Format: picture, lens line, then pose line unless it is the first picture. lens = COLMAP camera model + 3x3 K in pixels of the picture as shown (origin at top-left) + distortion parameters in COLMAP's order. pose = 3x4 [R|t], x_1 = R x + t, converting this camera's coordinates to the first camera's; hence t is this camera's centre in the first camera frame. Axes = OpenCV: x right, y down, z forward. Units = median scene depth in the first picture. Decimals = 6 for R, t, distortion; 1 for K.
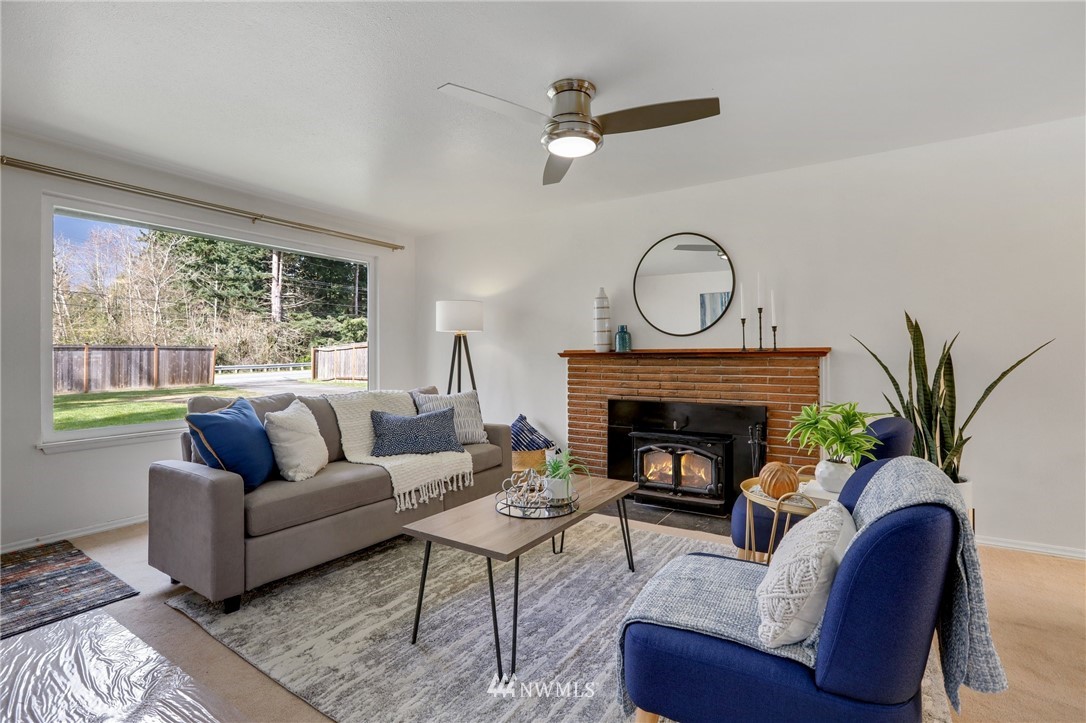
lens RADIAL K [[530.1, 0, 543.0], [0, 530.1, 361.5], [0, 0, 1]] dist [-0.044097, 0.031448]
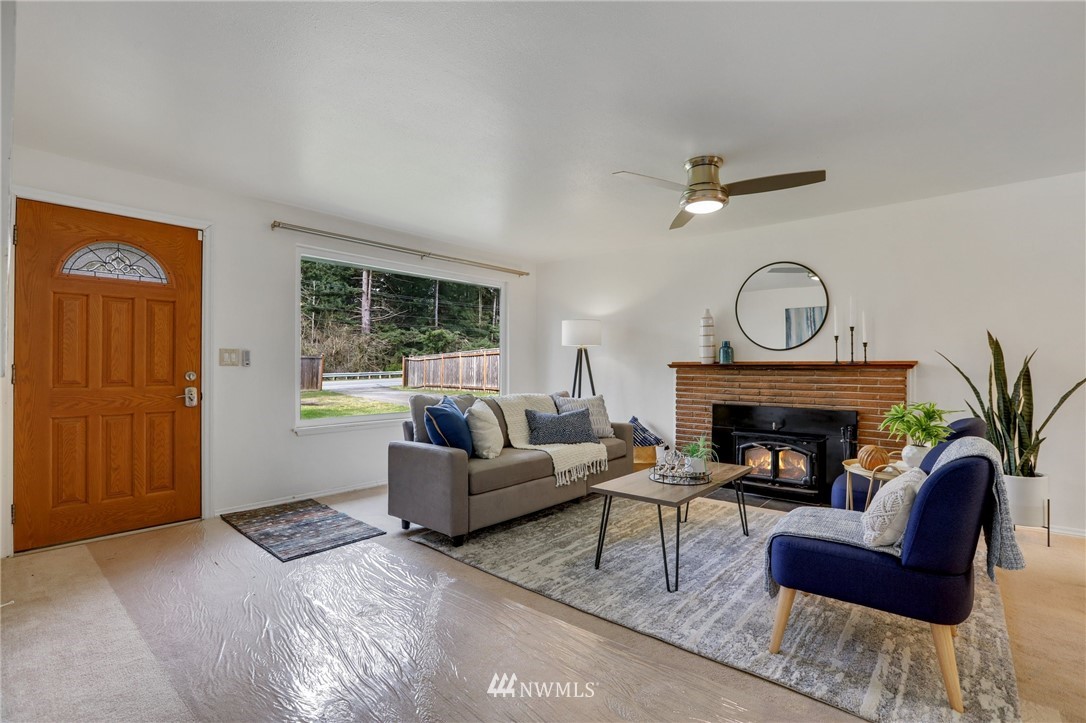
lens RADIAL K [[520.0, 0, 542.4], [0, 520.0, 373.5], [0, 0, 1]] dist [-0.045149, 0.030170]
pose [[0.991021, 0.007568, -0.133489, -0.140666], [-0.007073, 0.999966, 0.004186, 0.002349], [0.133516, -0.003205, 0.991042, -0.270198]]
